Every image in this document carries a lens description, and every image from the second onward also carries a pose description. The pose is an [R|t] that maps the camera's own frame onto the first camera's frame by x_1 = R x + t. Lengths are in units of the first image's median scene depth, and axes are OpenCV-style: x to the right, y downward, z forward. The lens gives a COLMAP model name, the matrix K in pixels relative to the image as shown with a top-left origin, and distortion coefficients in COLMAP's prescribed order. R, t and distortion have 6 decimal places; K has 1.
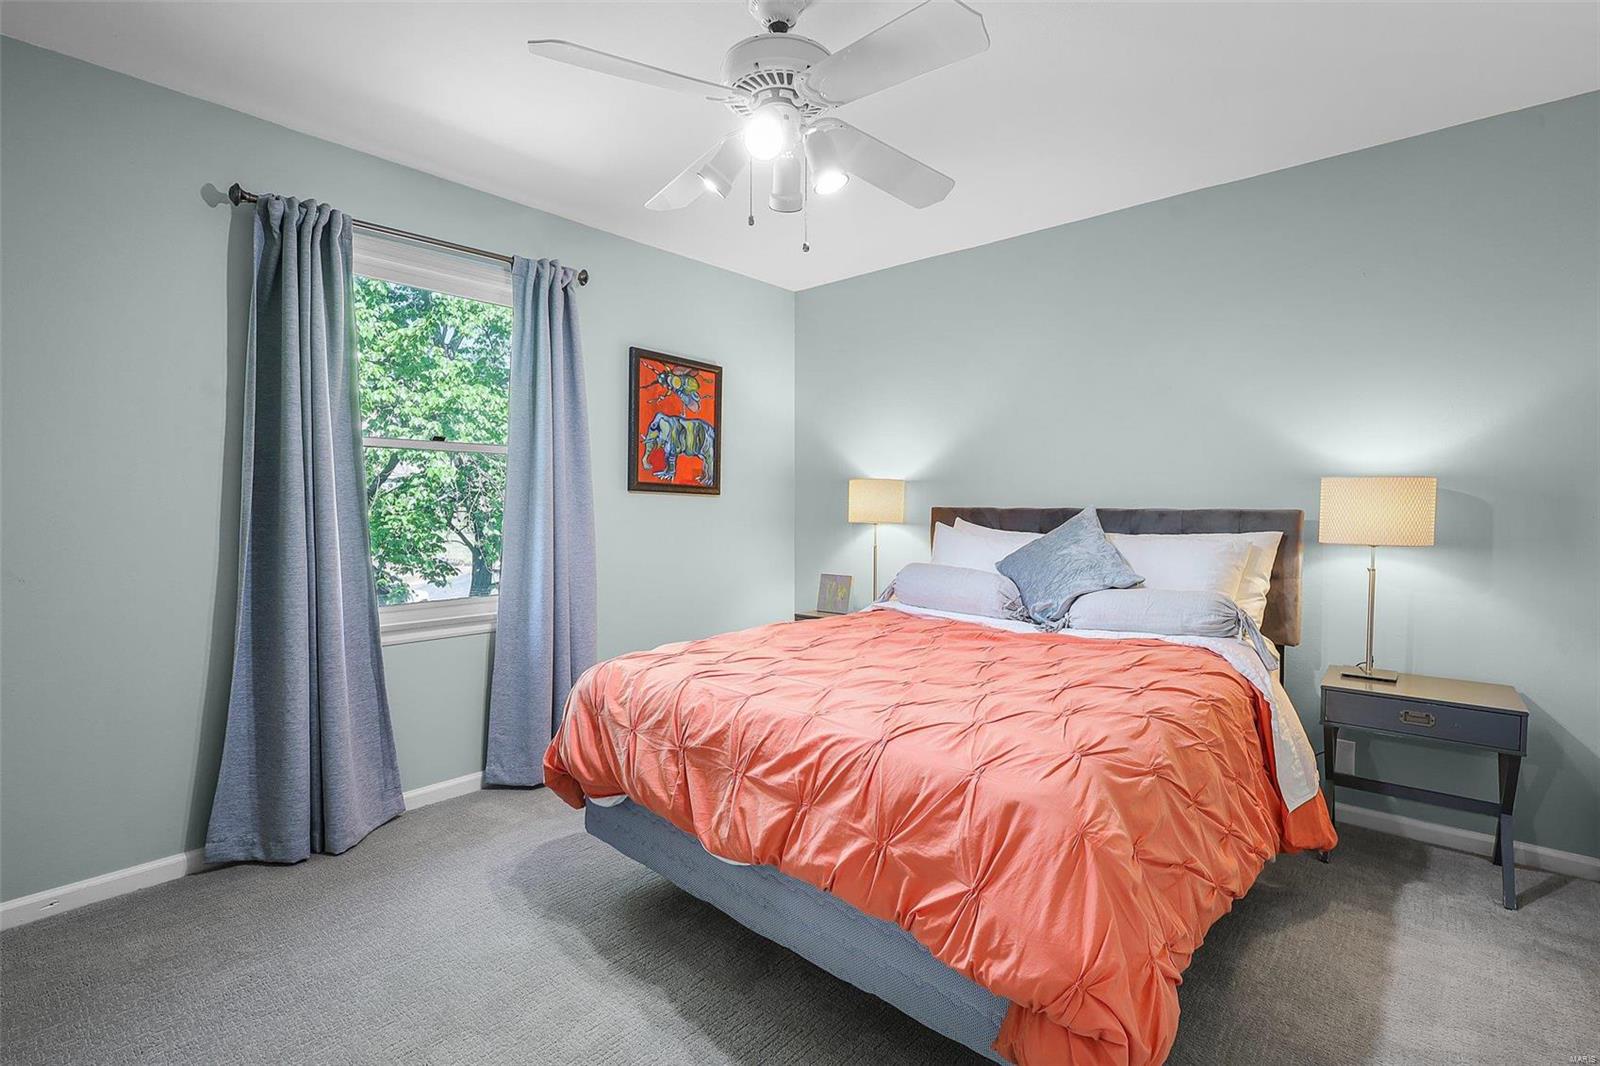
lens RADIAL K [[757.8, 0, 800.0], [0, 757.8, 533.0], [0, 0, 1]] dist [-0.000142, -0.000044]
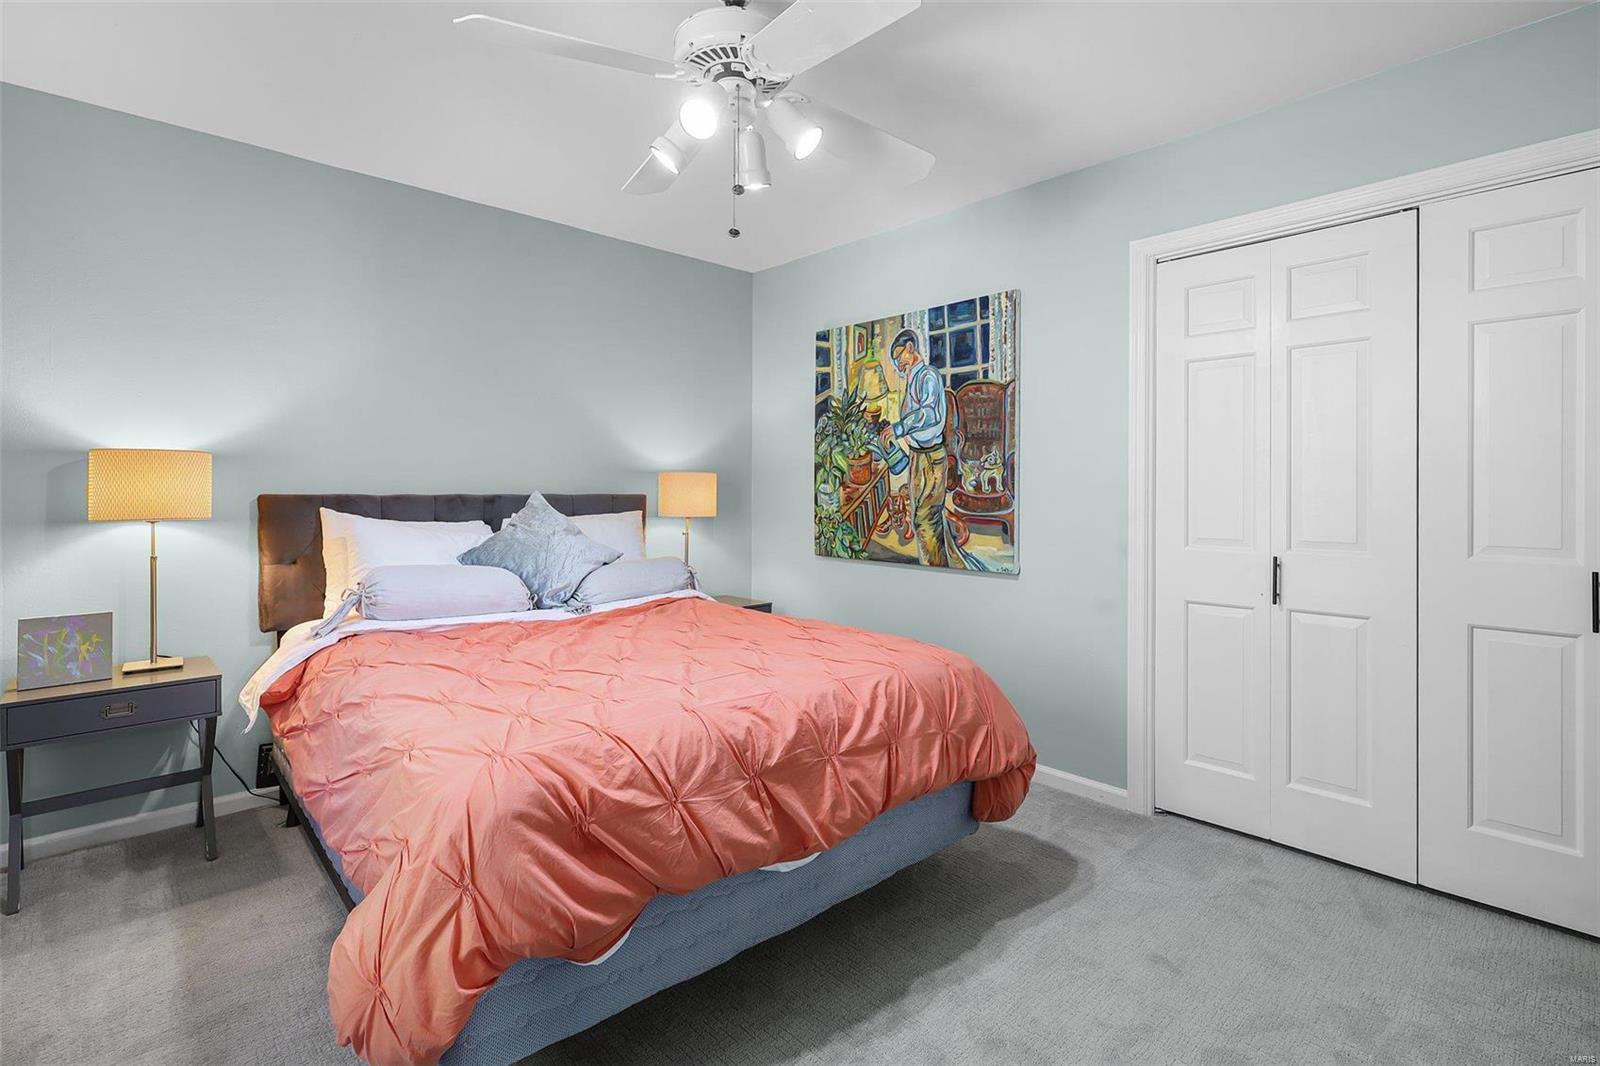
lens RADIAL K [[751.8, 0, 800.6], [0, 751.8, 495.6], [0, 0, 1]] dist [0.001296, 0.000140]
pose [[0.086065, -0.008528, 0.996253, -0.704477], [0.034493, 0.999389, 0.005575, -0.027576], [-0.995692, 0.033884, 0.086307, 0.605919]]
